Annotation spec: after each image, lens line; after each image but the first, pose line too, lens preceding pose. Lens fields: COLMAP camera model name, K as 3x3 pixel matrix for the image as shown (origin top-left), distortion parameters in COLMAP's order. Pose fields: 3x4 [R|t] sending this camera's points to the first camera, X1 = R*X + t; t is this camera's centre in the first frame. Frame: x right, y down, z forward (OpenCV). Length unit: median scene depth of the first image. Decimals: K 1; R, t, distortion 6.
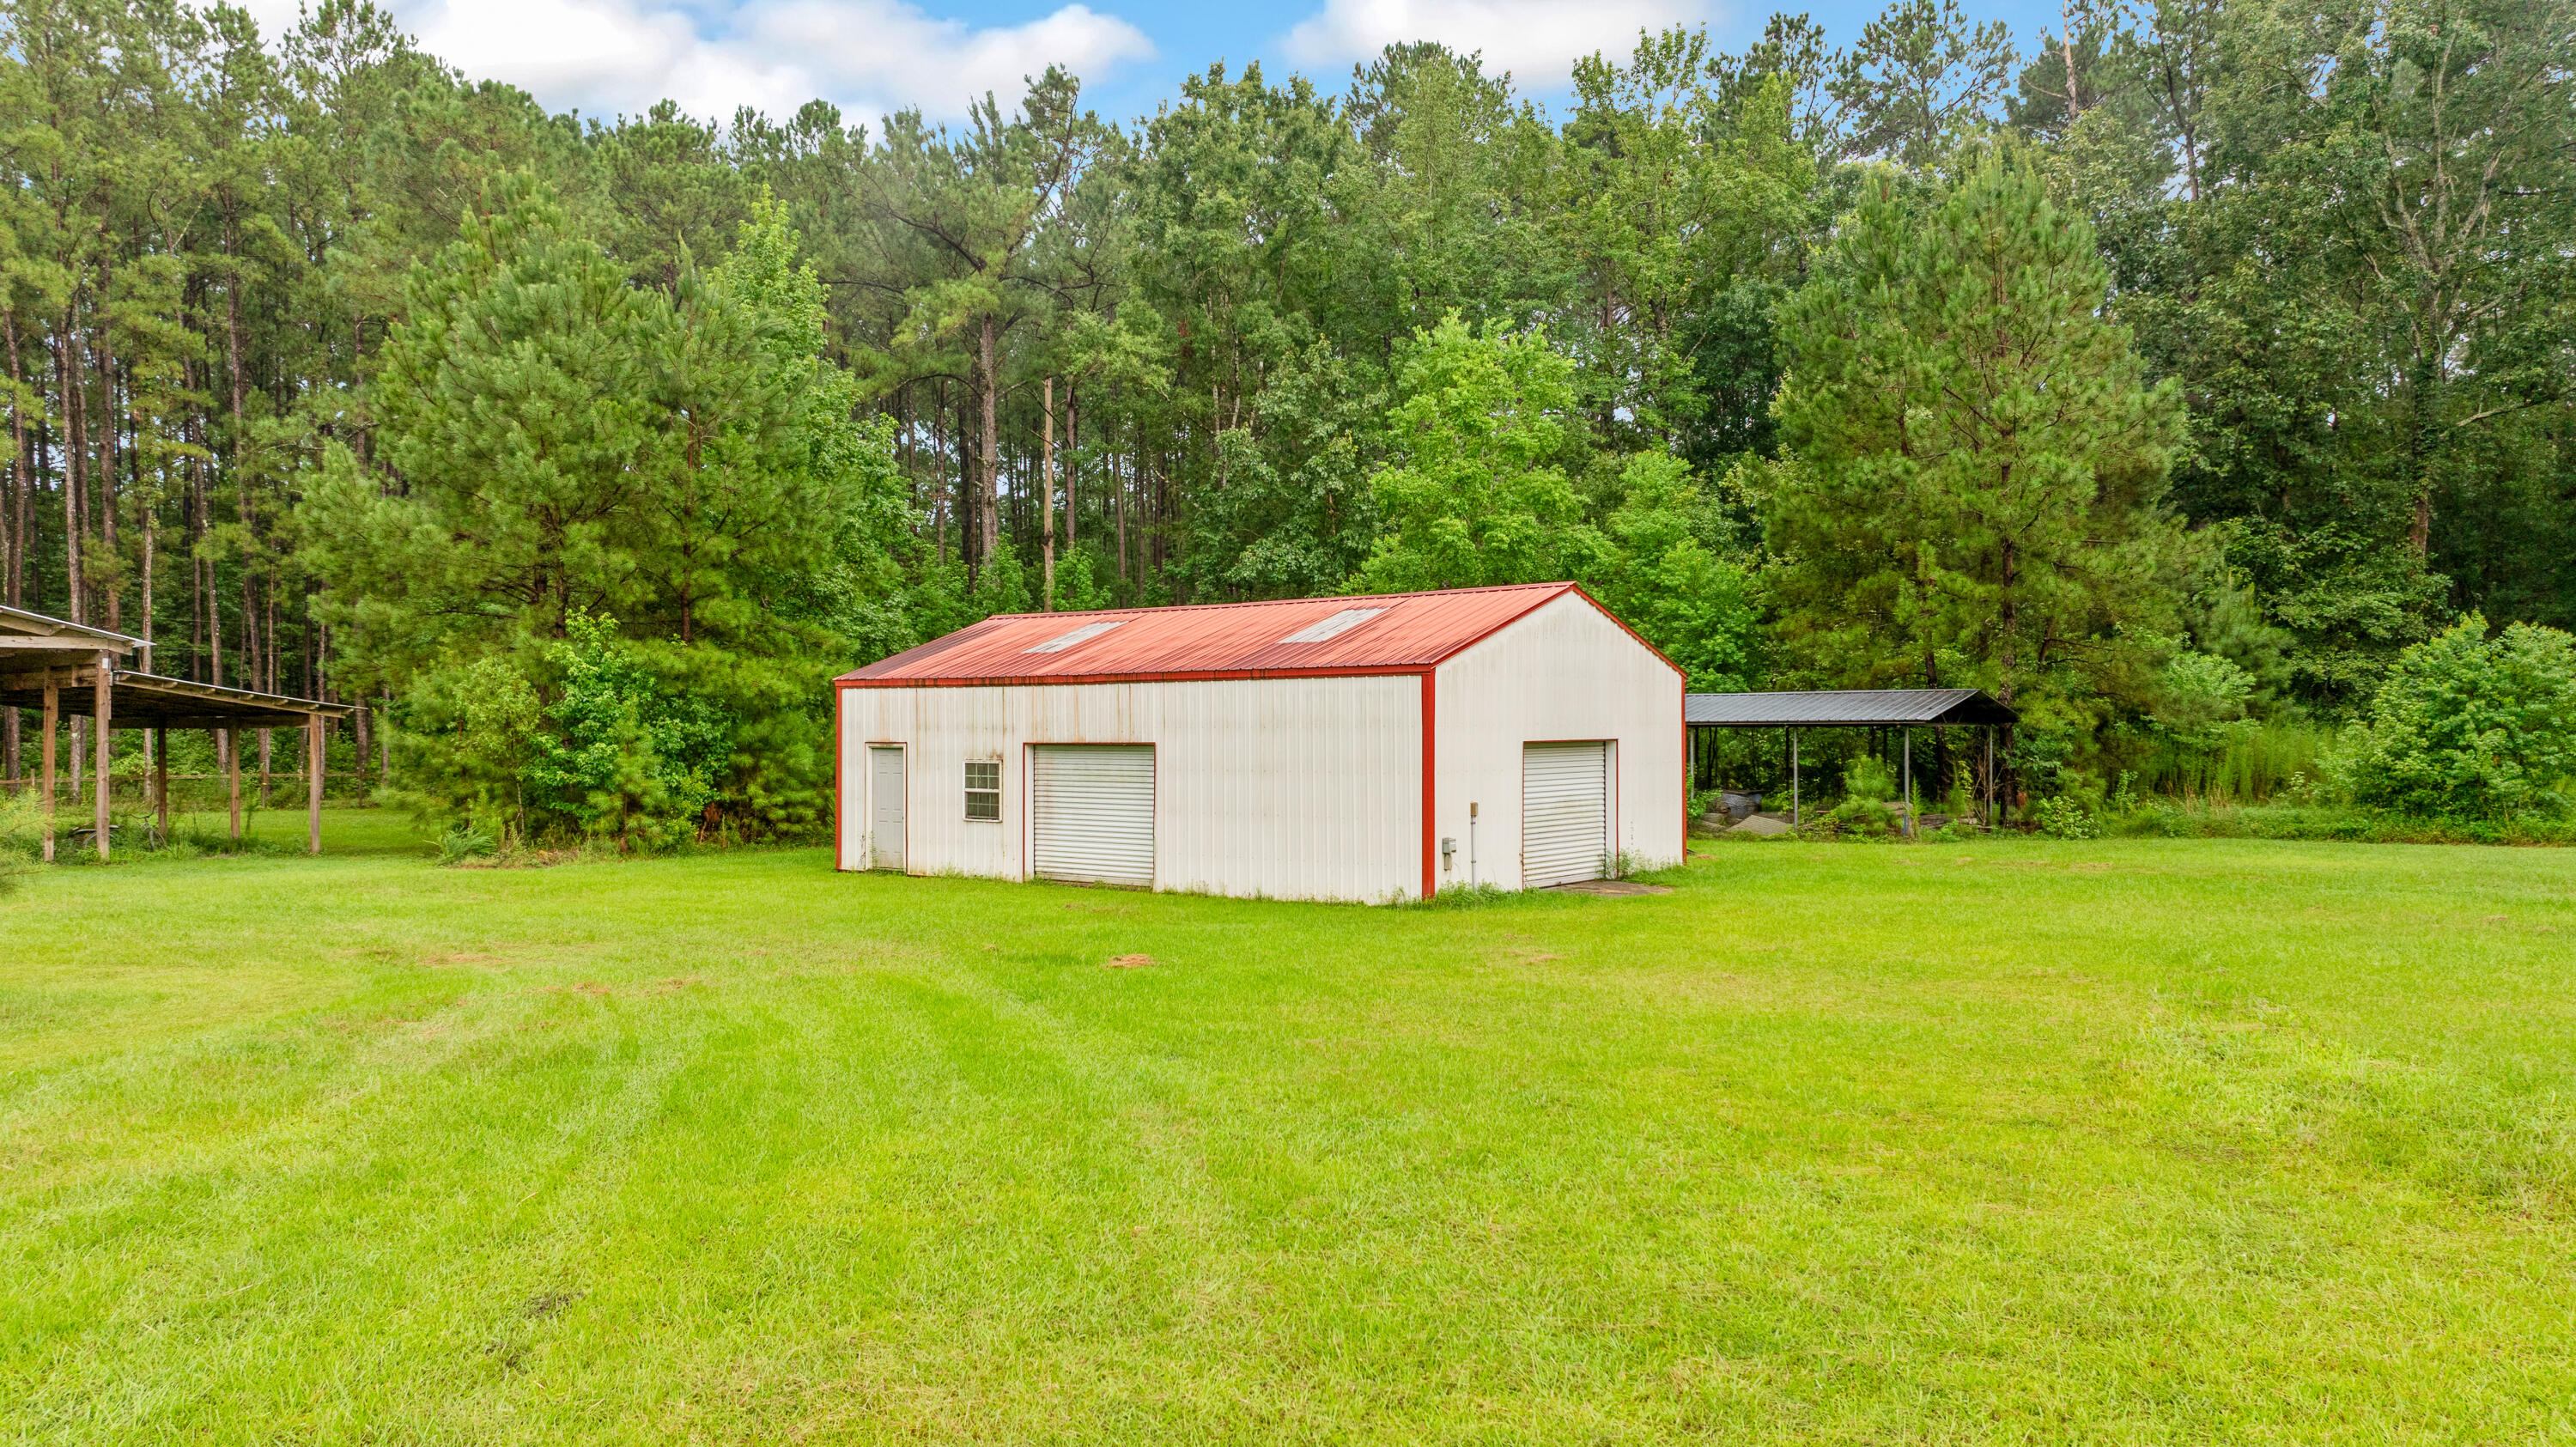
lens RADIAL K [[1811.2, 0, 1329.0], [0, 1811.2, 715.7], [0, 0, 1]] dist [-0.000469, -0.005089]
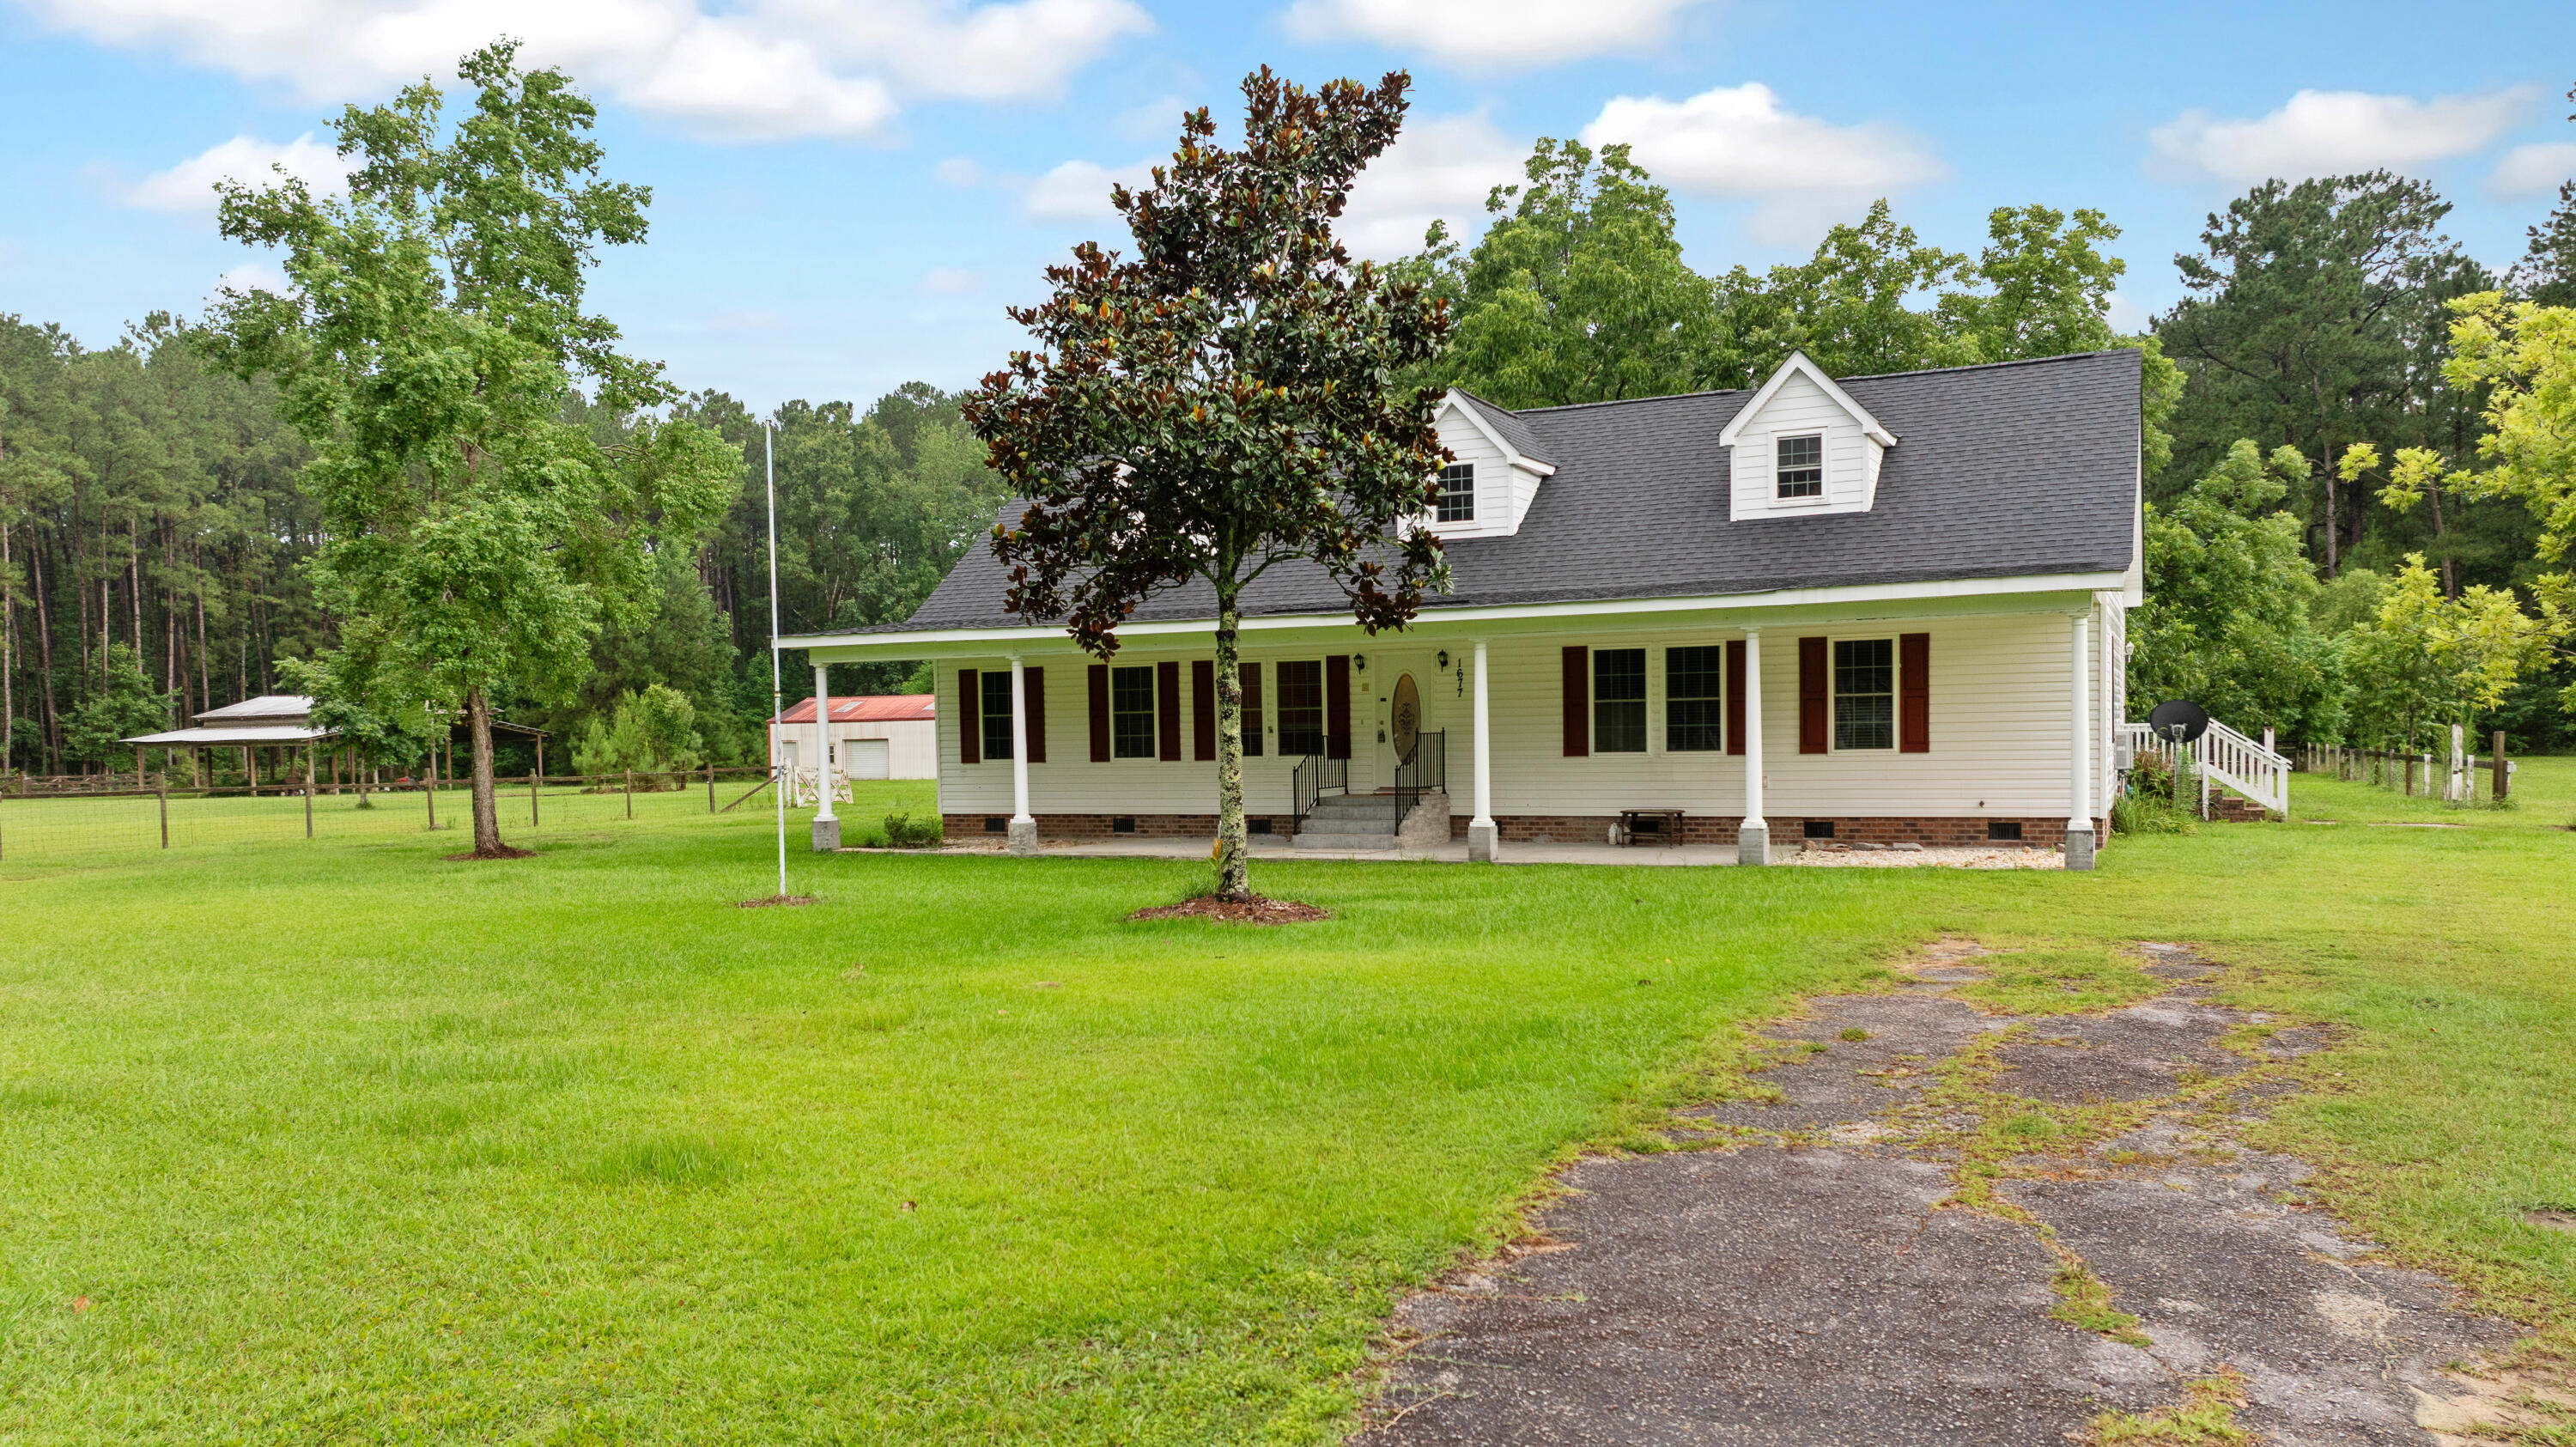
lens RADIAL K [[1811.2, 0, 1317.3], [0, 1811.2, 894.9], [0, 0, 1]] dist [-0.000469, -0.005089]
pose [[0.954895, -0.039322, 0.294327, -0.235457], [0.013165, 0.995825, 0.090331, 0.006600], [-0.296650, -0.082382, 0.951426, -1.776177]]
